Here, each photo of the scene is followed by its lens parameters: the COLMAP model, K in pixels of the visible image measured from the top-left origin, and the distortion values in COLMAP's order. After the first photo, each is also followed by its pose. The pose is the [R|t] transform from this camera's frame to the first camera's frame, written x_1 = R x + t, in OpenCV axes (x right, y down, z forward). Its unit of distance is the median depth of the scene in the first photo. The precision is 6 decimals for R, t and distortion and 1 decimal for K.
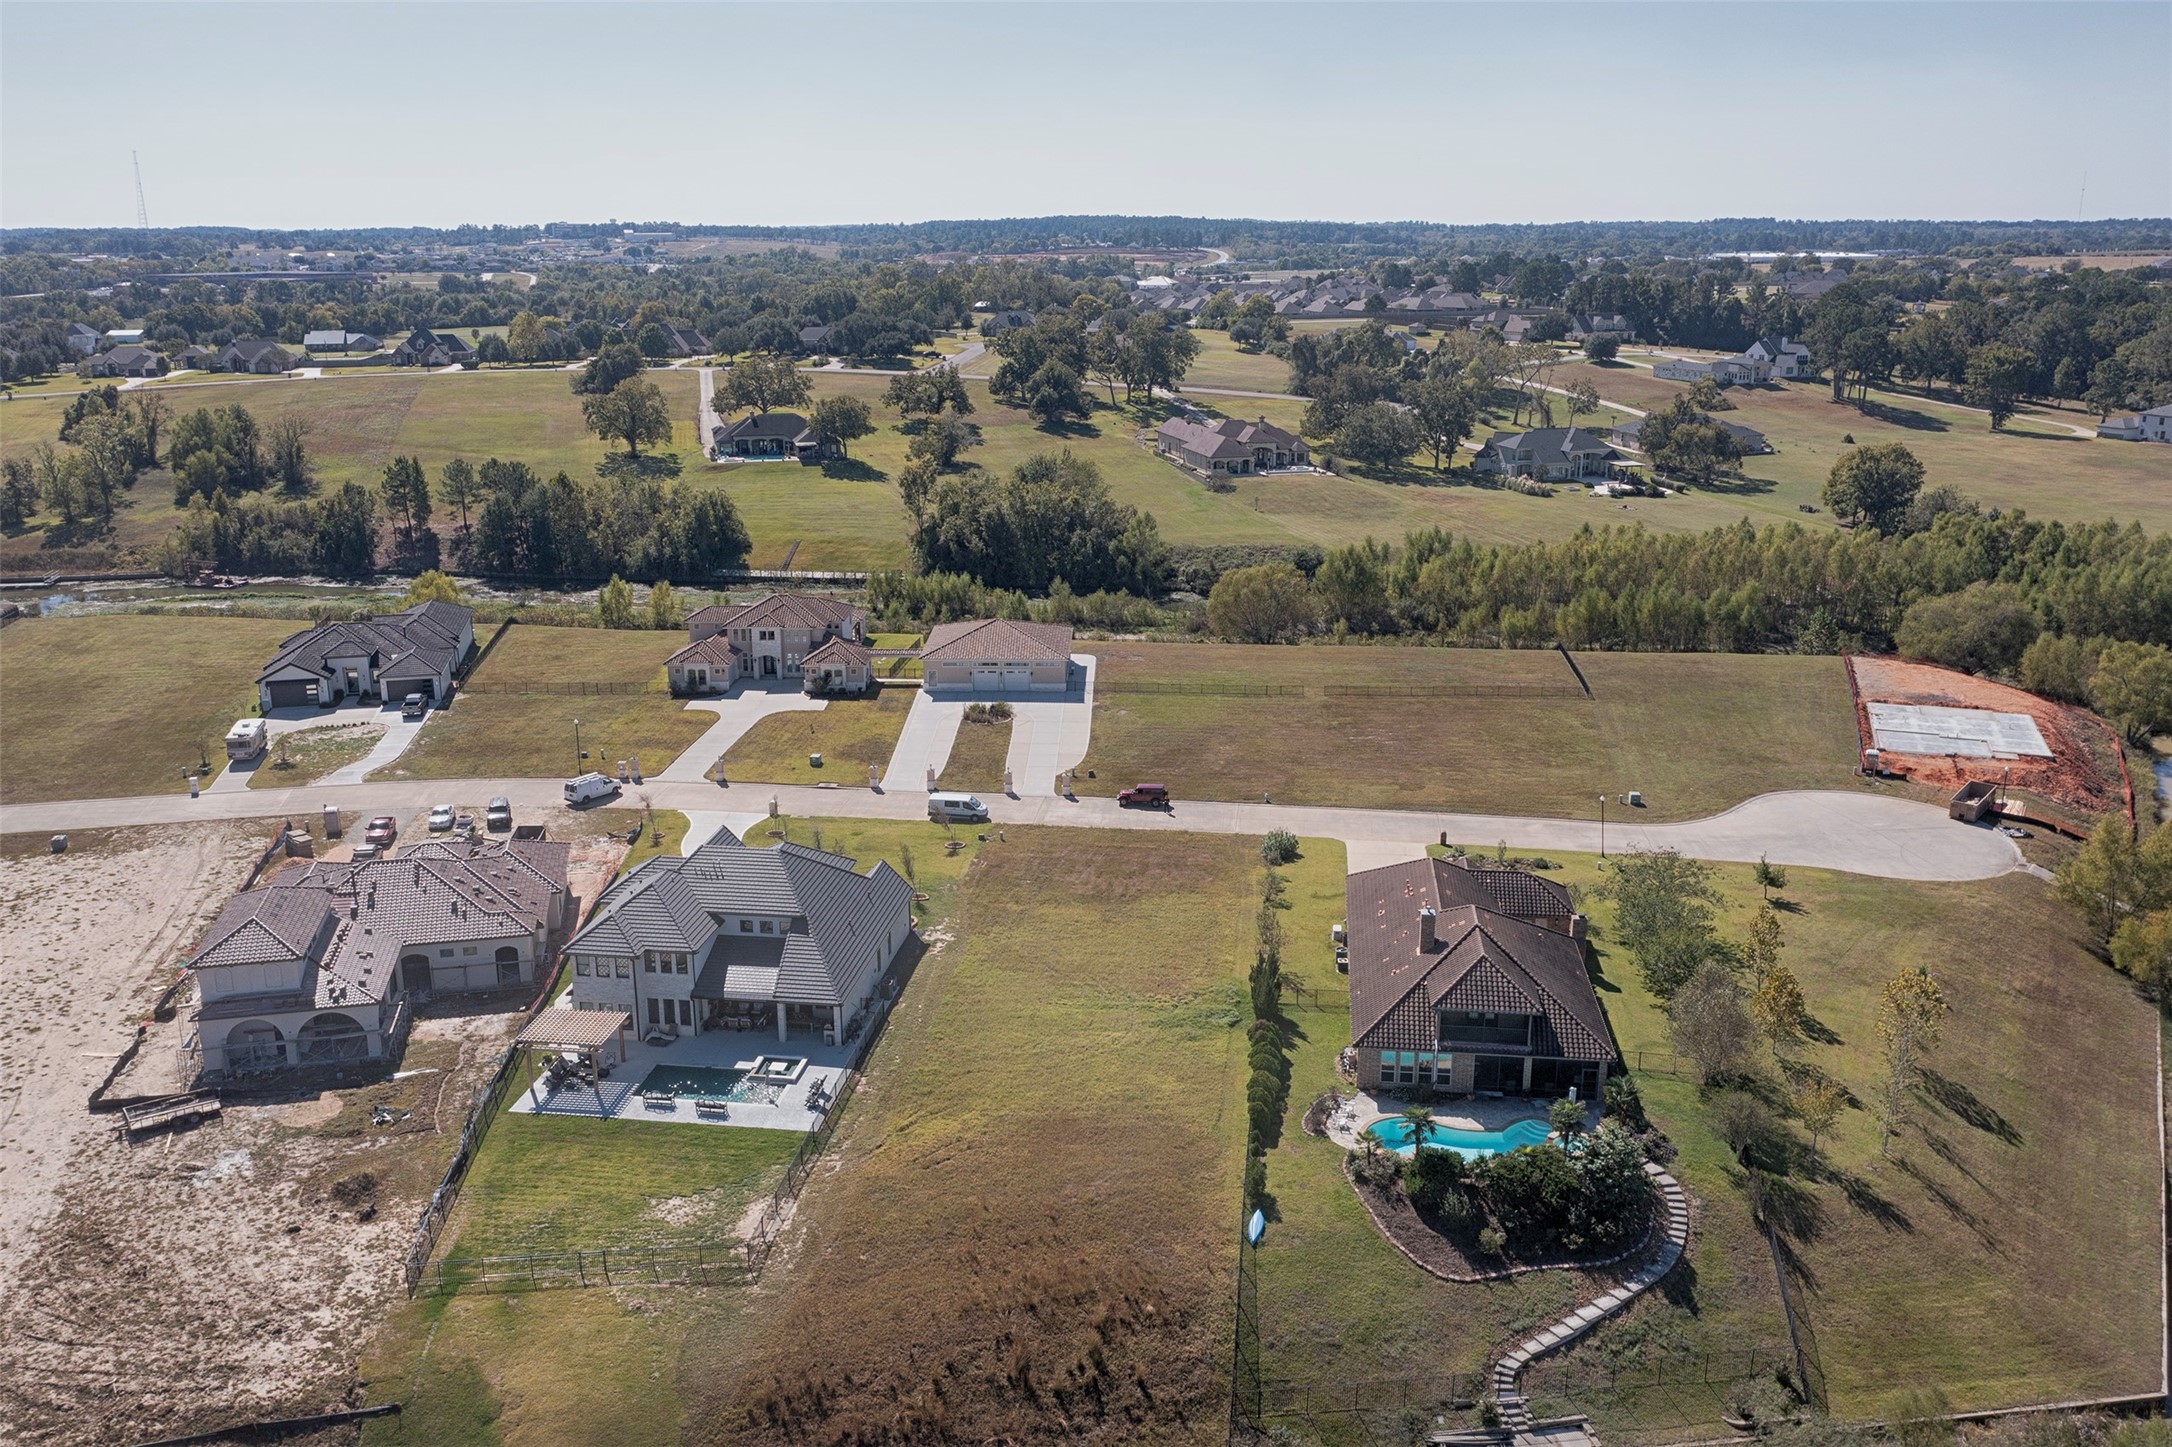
lens RADIAL K [[1751.1, 0, 1080.0], [0, 1751.1, 723.9], [0, 0, 1]] dist [-0.004000, 0.013869]
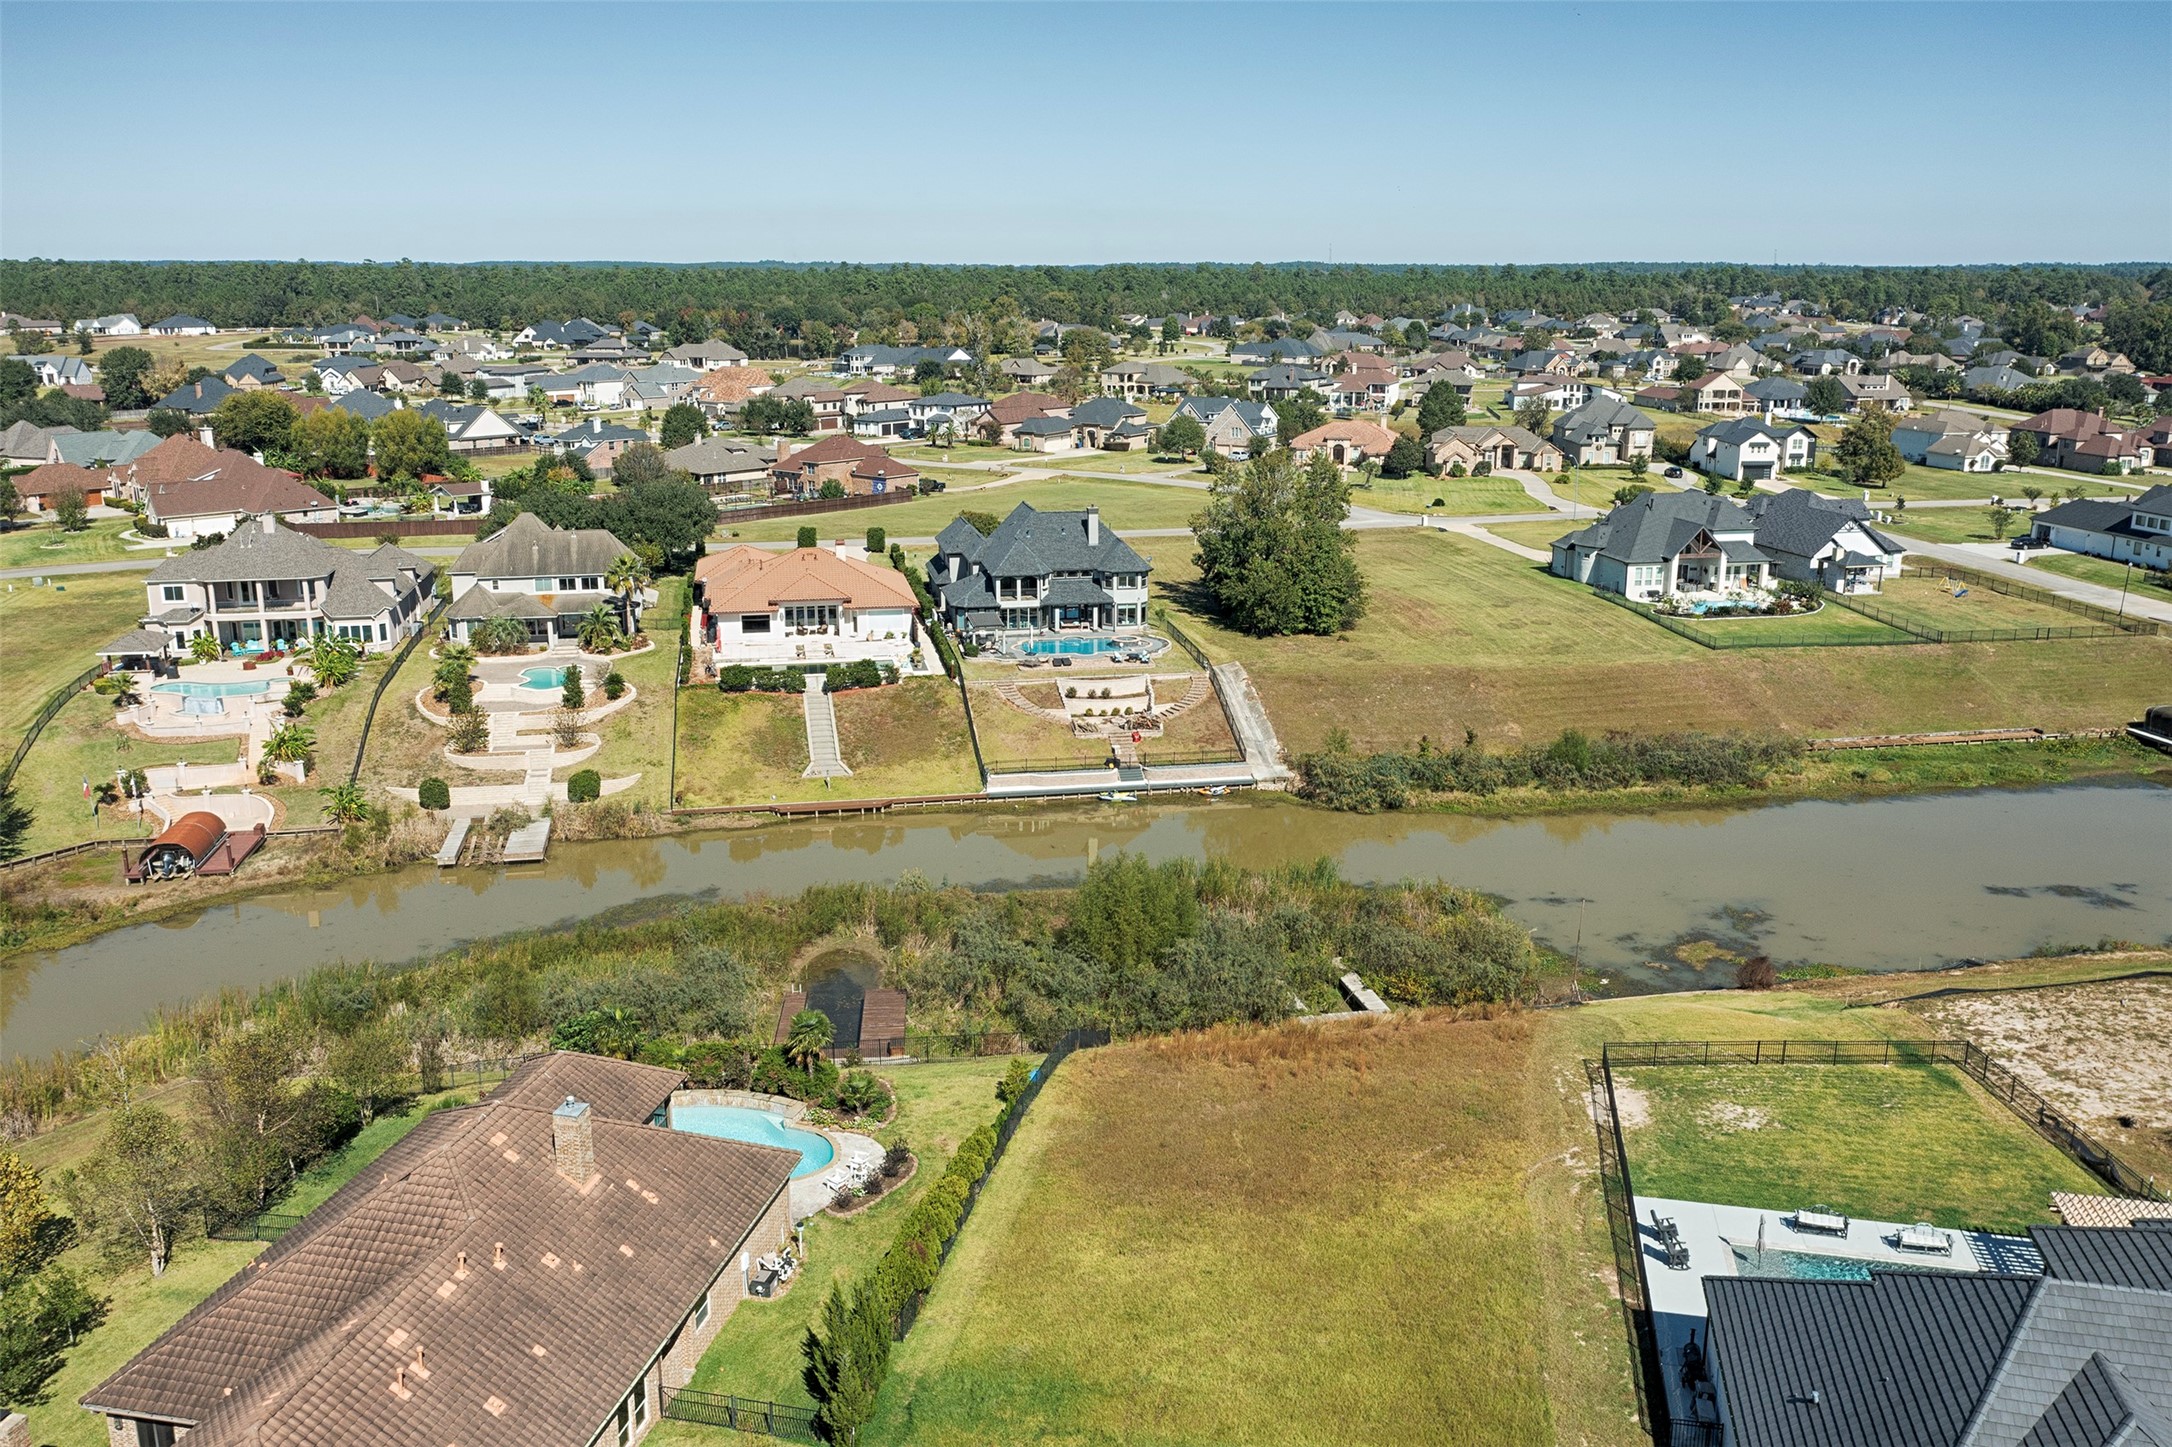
lens RADIAL K [[1751.1, 0, 1080.0], [0, 1751.1, 723.9], [0, 0, 1]] dist [-0.004000, 0.013869]
pose [[-0.997169, -0.014550, 0.073775, 0.006248], [0.025090, 0.860499, 0.508834, -0.122886], [-0.070887, 0.509245, -0.857697, 0.674006]]
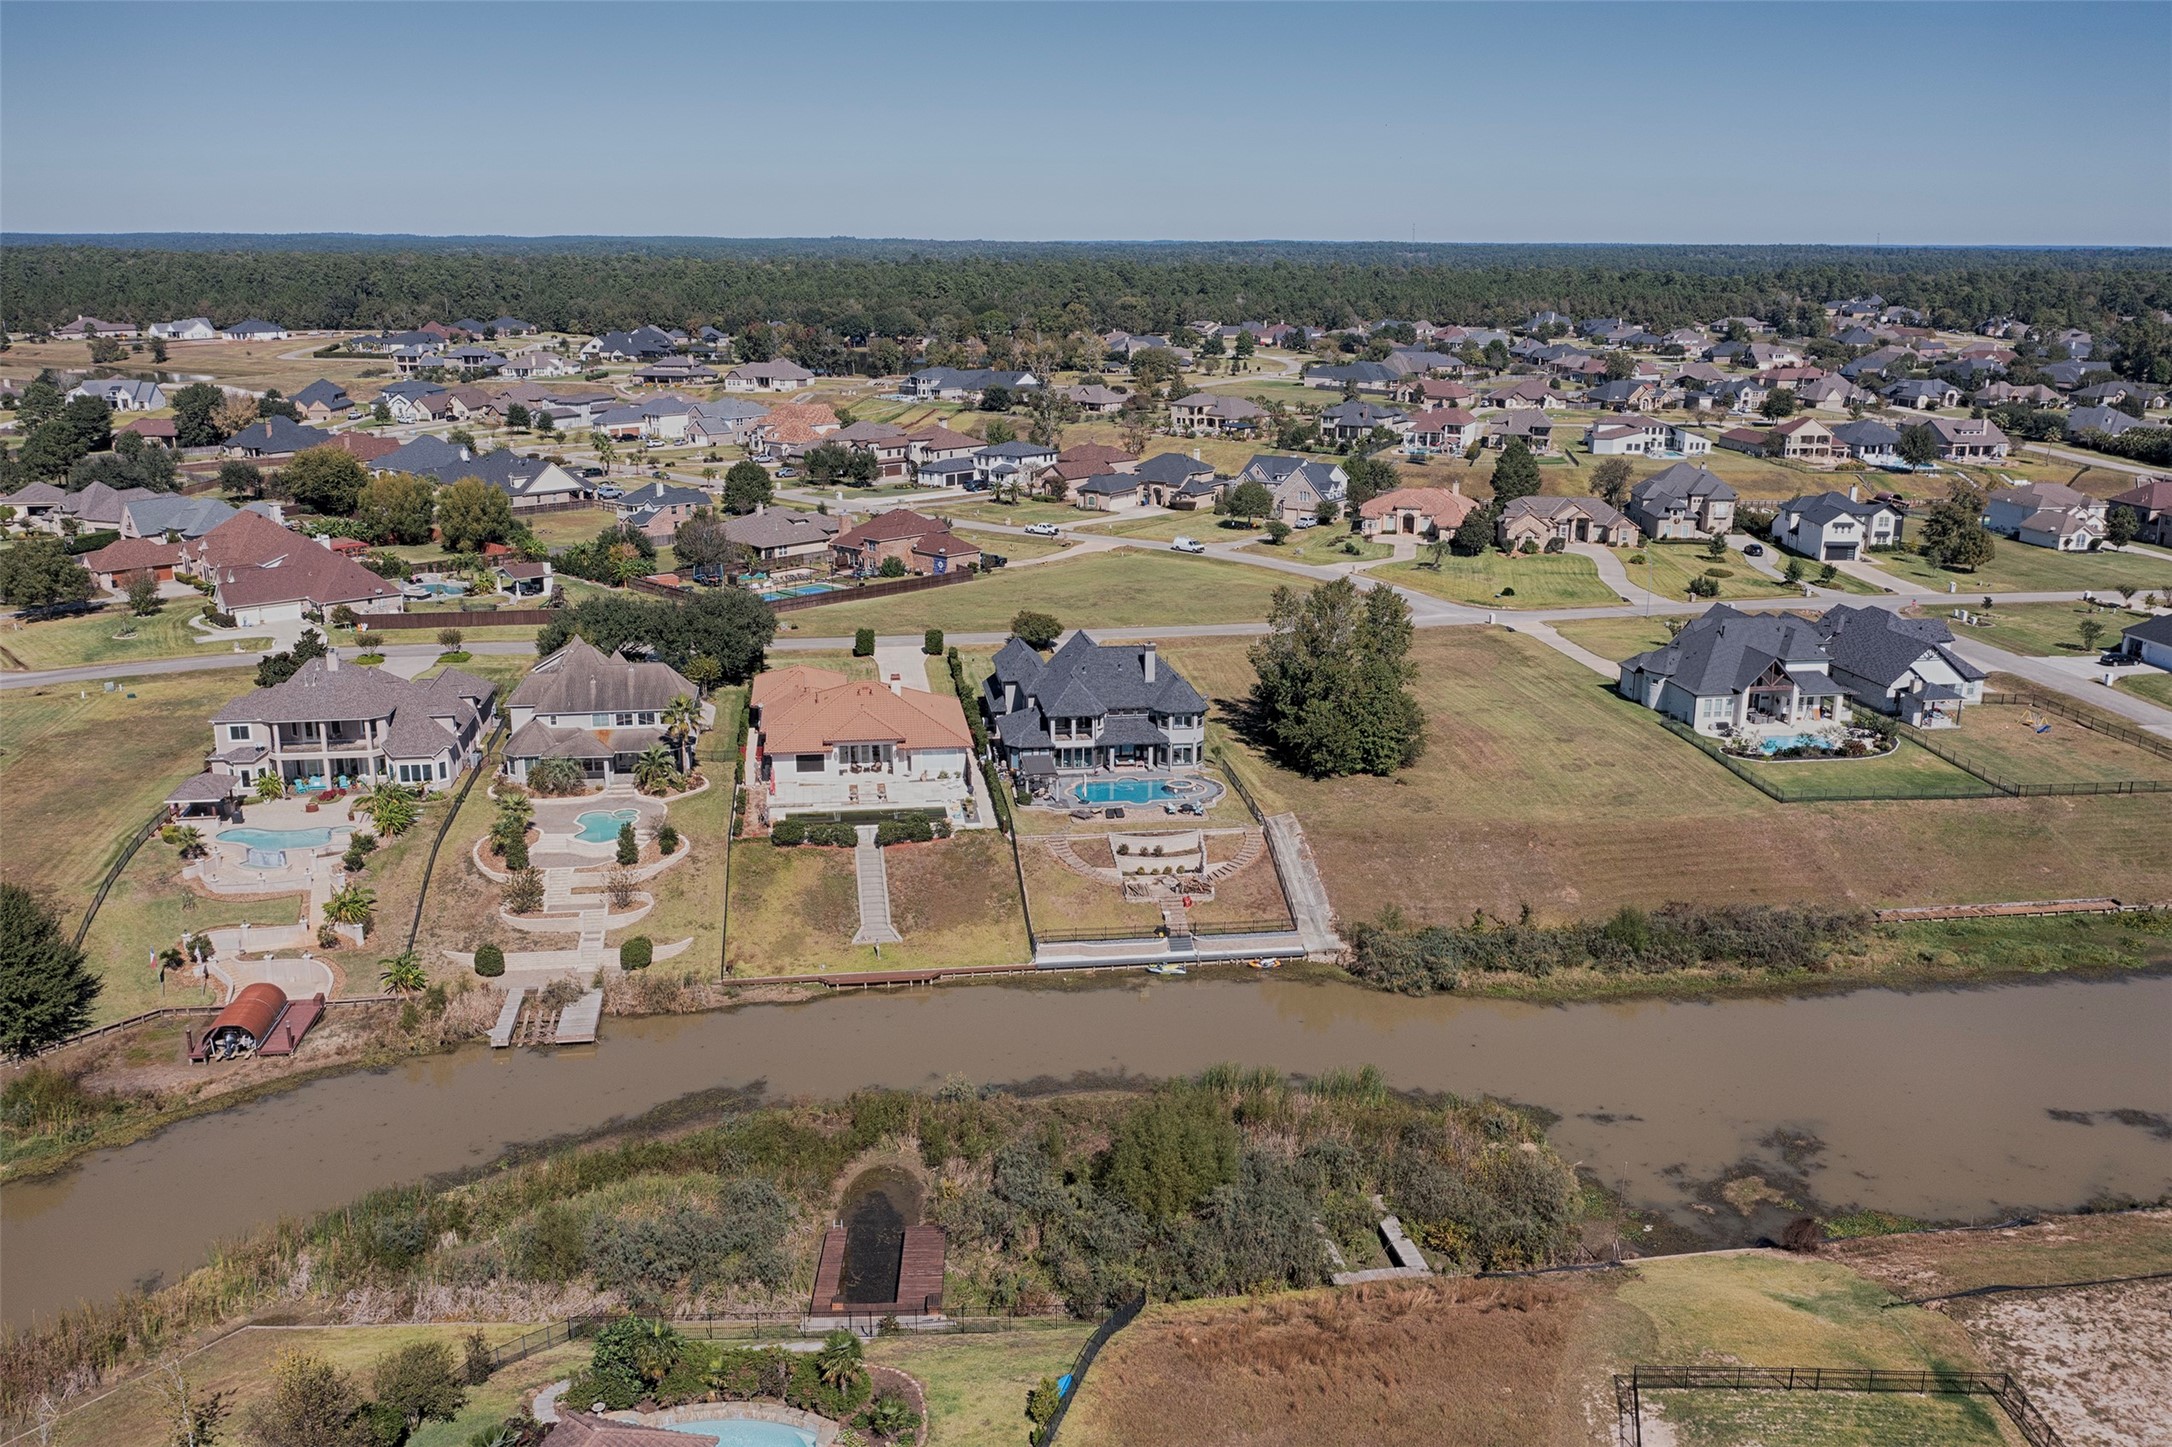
lens RADIAL K [[1786.2, 0, 1080.7], [0, 1786.2, 718.1], [0, 0, 1]] dist [-0.003605, 0.009566]
pose [[-0.993247, -0.030029, 0.112065, 0.000445], [0.032118, 0.857007, 0.514303, -0.186359], [-0.111484, 0.514429, -0.850255, 0.647438]]
